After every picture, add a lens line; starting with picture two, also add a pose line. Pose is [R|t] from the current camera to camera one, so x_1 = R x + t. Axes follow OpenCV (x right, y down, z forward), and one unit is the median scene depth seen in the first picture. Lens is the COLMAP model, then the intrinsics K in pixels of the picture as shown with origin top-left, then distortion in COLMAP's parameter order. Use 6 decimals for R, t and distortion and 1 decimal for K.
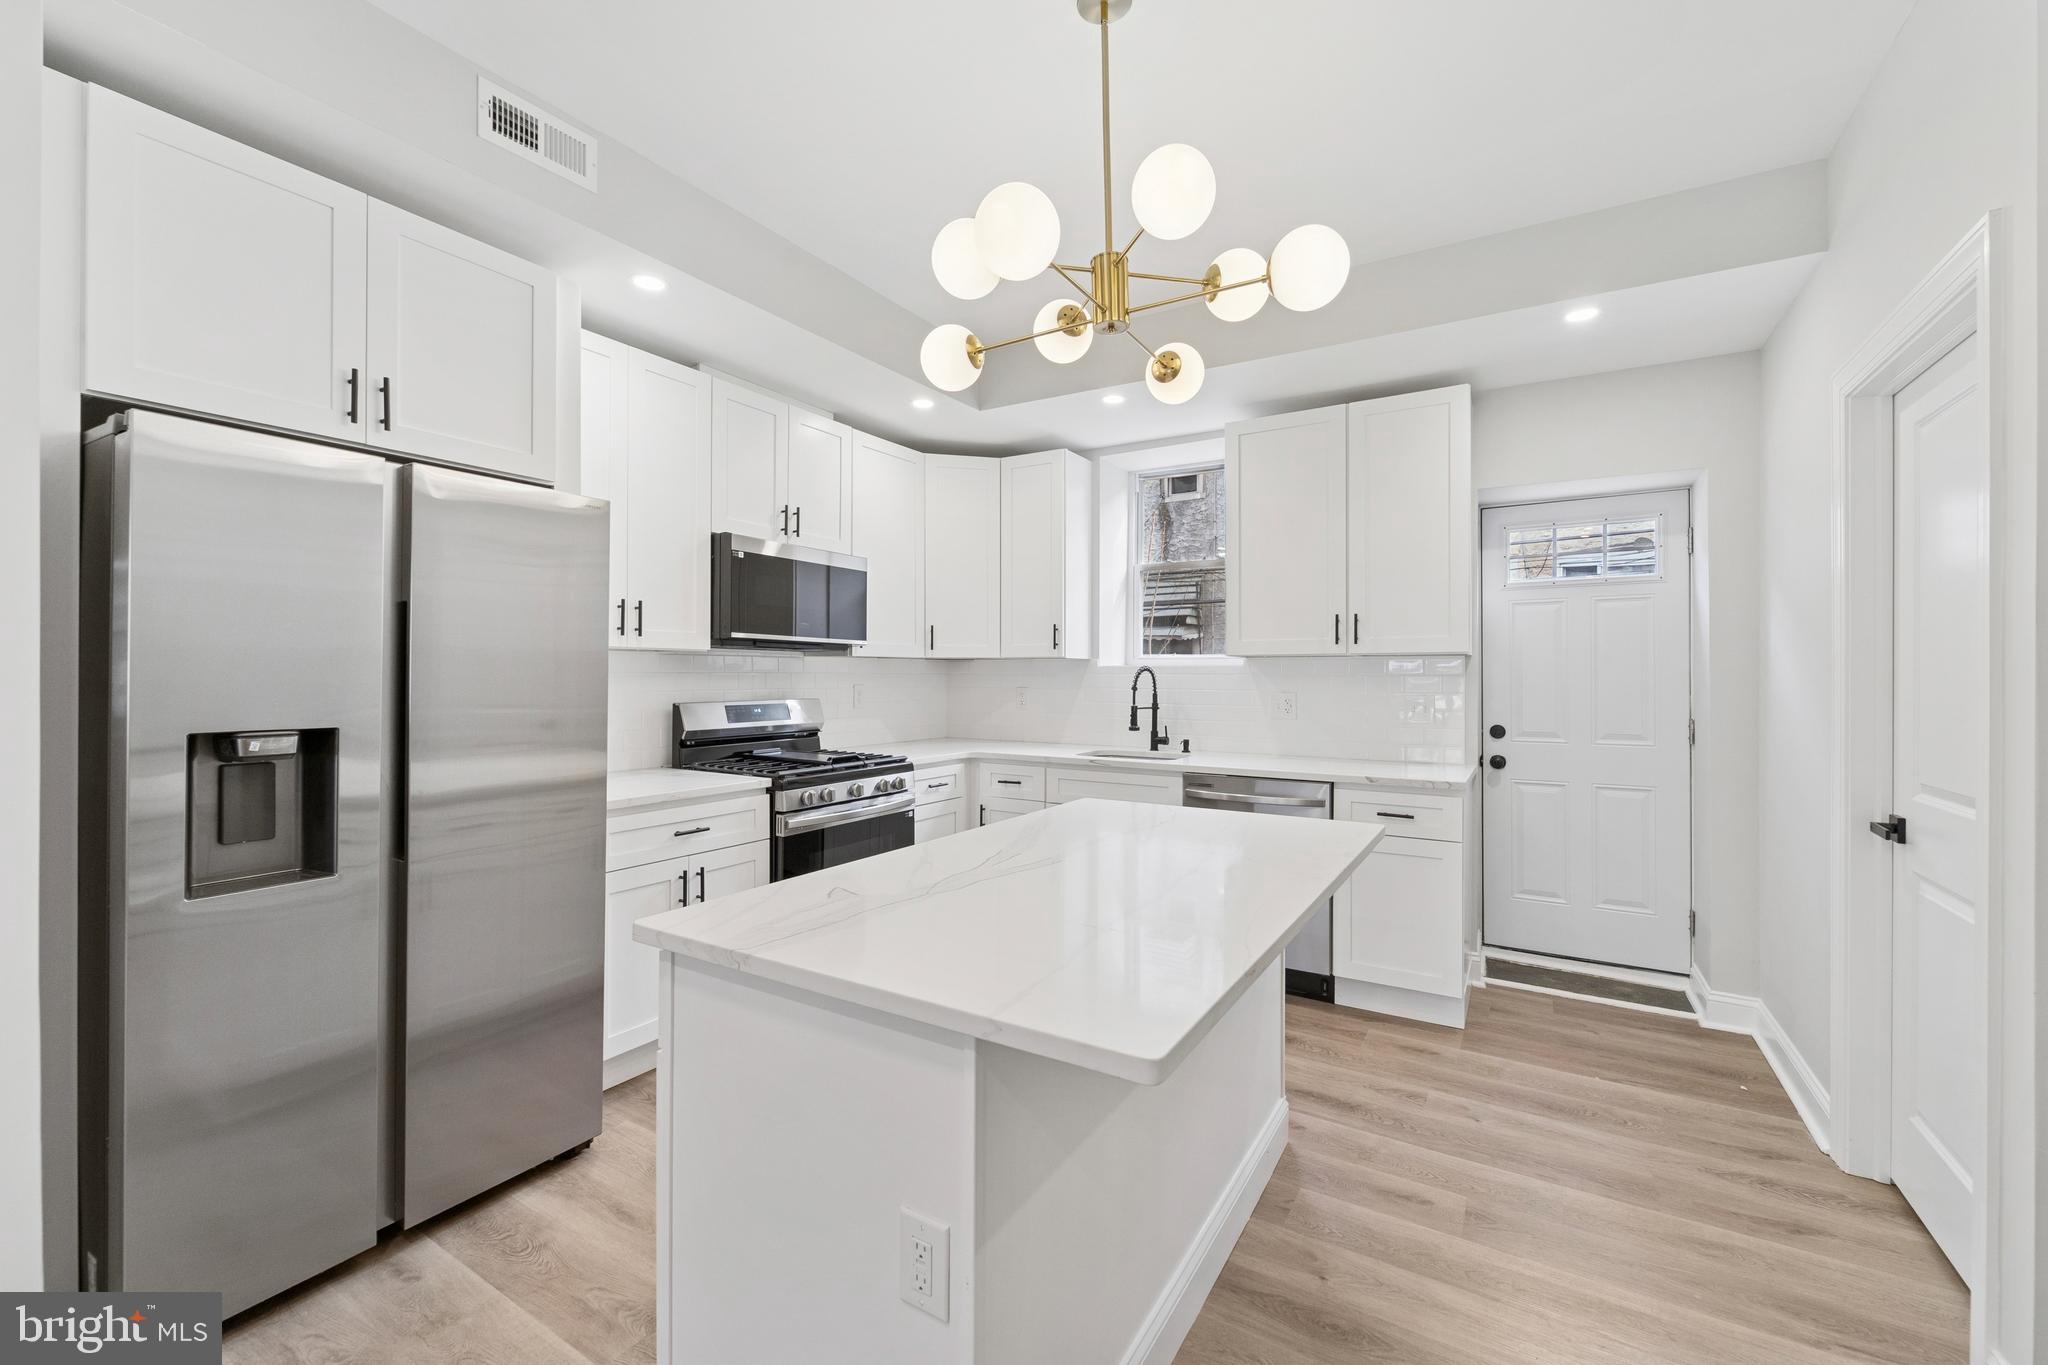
lens RADIAL K [[827.1, 0, 1026.6], [0, 827.1, 674.6], [0, 0, 1]] dist [0.007647, -0.003601]
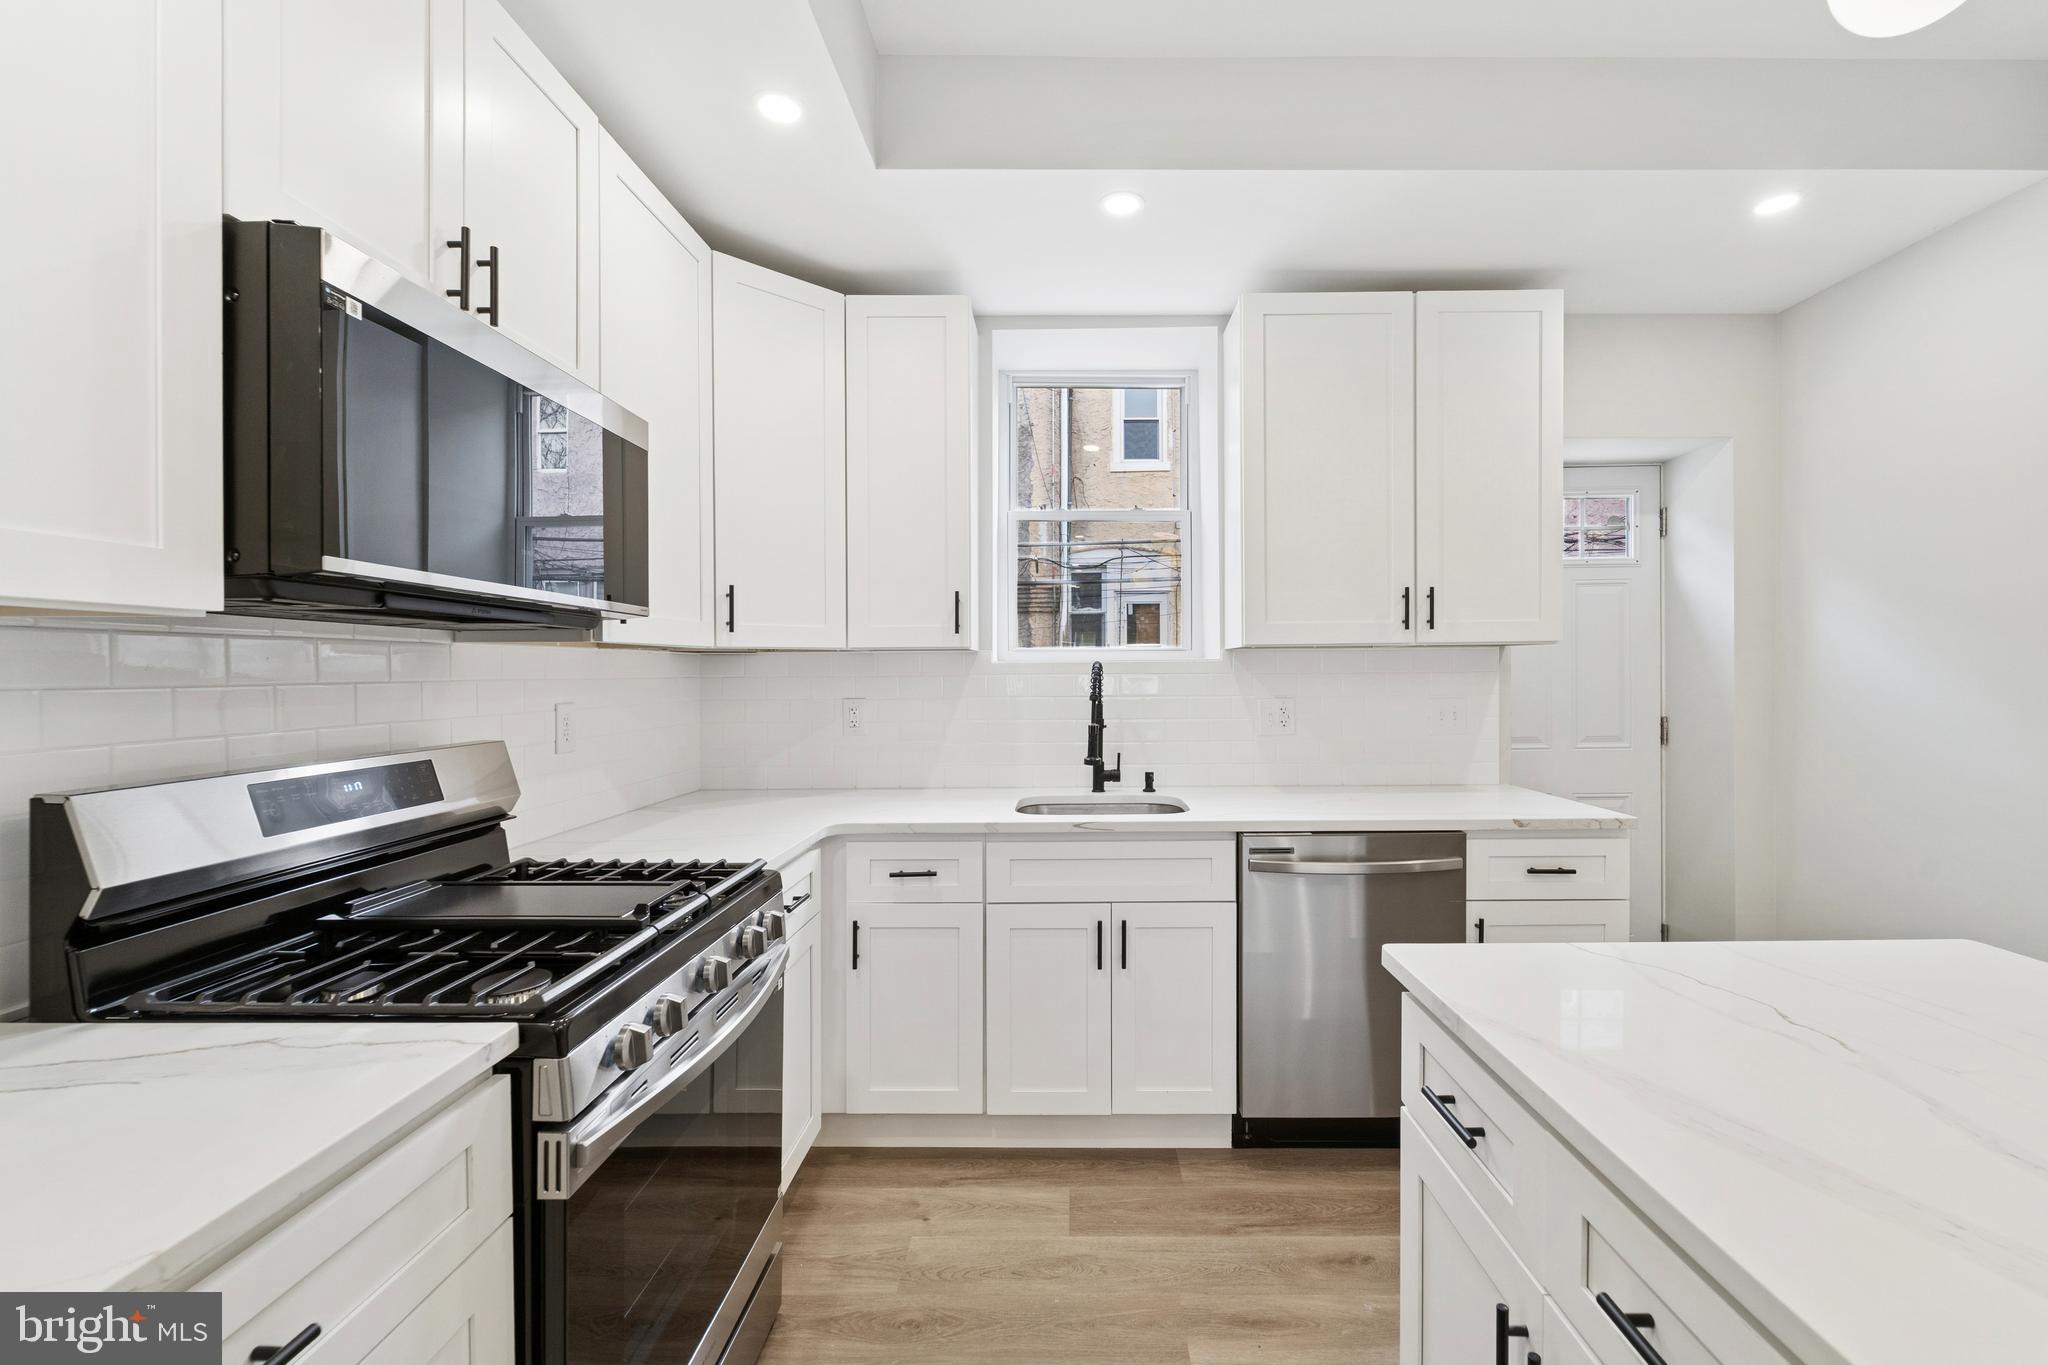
lens RADIAL K [[827.1, 0, 1015.8], [0, 827.1, 667.7], [0, 0, 1]] dist [0.007647, -0.003601]
pose [[0.854807, -0.007208, 0.518896, -0.254047], [0.010328, 0.999942, -0.003124, -0.004580], [-0.518843, 0.008030, 0.854832, 0.515629]]
